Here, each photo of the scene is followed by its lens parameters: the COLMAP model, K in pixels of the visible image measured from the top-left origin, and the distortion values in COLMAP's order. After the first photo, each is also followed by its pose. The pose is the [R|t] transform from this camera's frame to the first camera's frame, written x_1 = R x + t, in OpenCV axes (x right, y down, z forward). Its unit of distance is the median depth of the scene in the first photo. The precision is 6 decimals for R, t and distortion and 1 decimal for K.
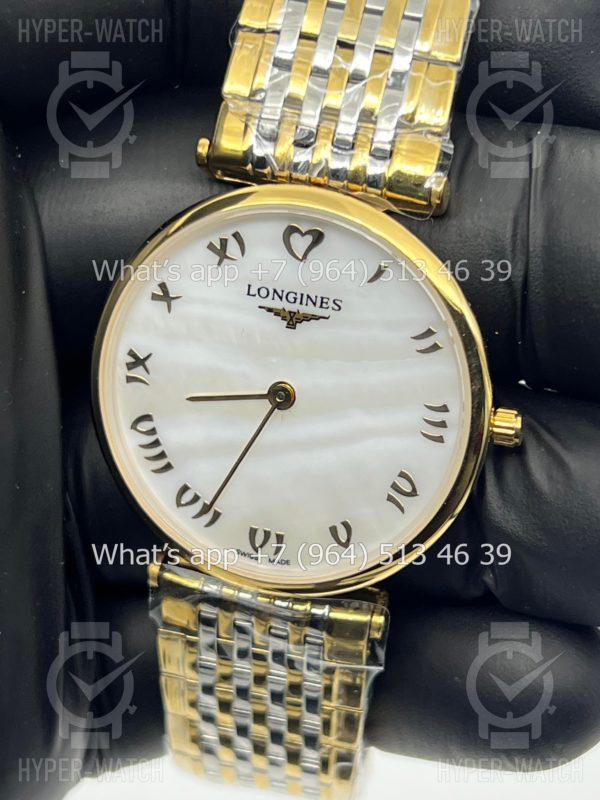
lens RADIAL K [[1986.2, 0, 300.0], [0, 1986.2, 400.0], [0, 0, 1]] dist [-0.035119, -0.381447]
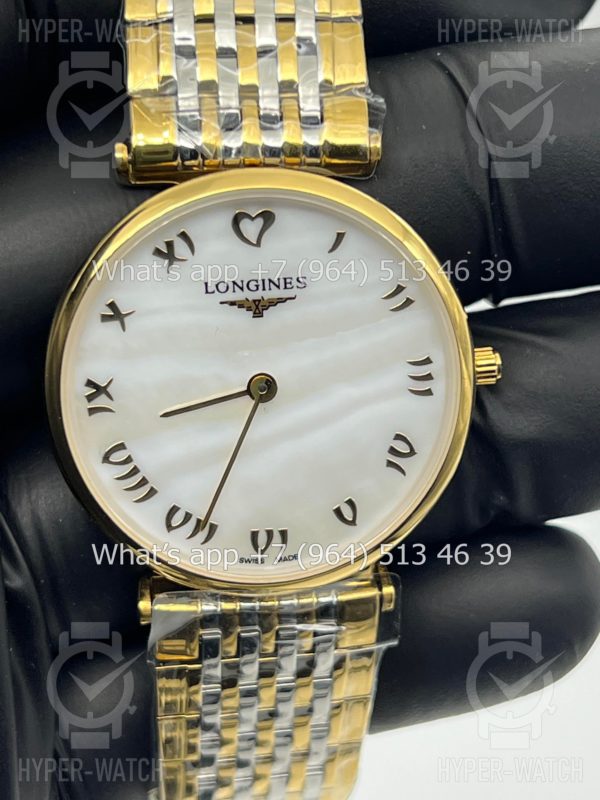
lens RADIAL K [[1986.2, 0, 300.0], [0, 1986.2, 400.0], [0, 0, 1]] dist [-0.035119, -0.381447]
pose [[0.909237, -0.232595, 0.345236, -0.327863], [0.235159, 0.971324, 0.035077, -0.026149], [-0.343495, 0.049292, 0.937860, 0.092645]]
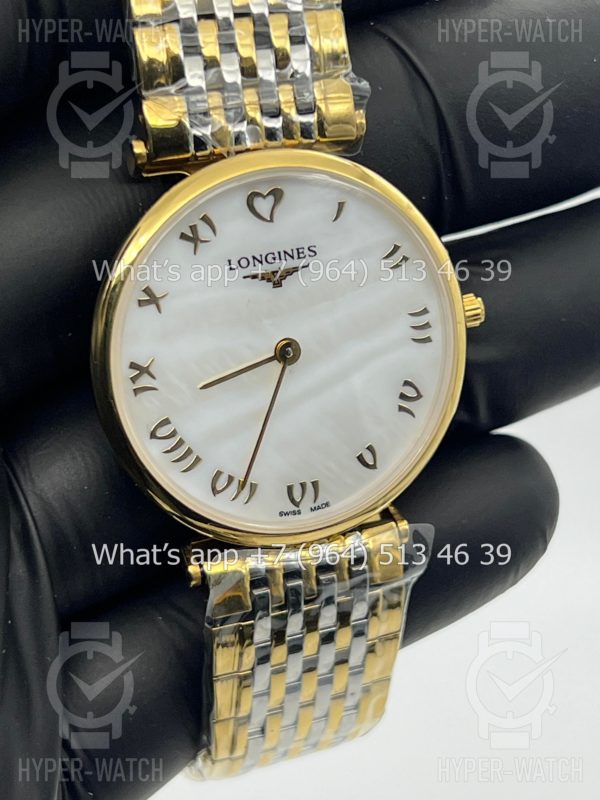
lens RADIAL K [[1986.2, 0, 300.0], [0, 1986.2, 400.0], [0, 0, 1]] dist [-0.035119, -0.381447]
pose [[0.776338, -0.332299, 0.535609, -0.573705], [0.340139, 0.936262, 0.087855, -0.068223], [-0.530664, 0.113976, 0.839884, 0.125145]]
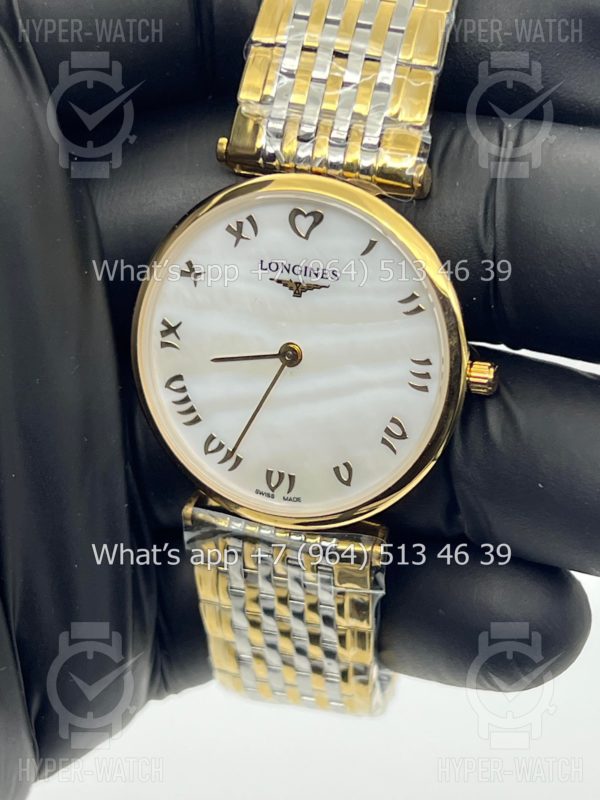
lens RADIAL K [[1986.2, 0, 300.0], [0, 1986.2, 400.0], [0, 0, 1]] dist [-0.035119, -0.381447]
pose [[0.997503, -0.012280, -0.069550, 0.077798], [0.009738, 0.999276, -0.036773, 0.067870], [0.069951, 0.036004, 0.996900, -0.164741]]
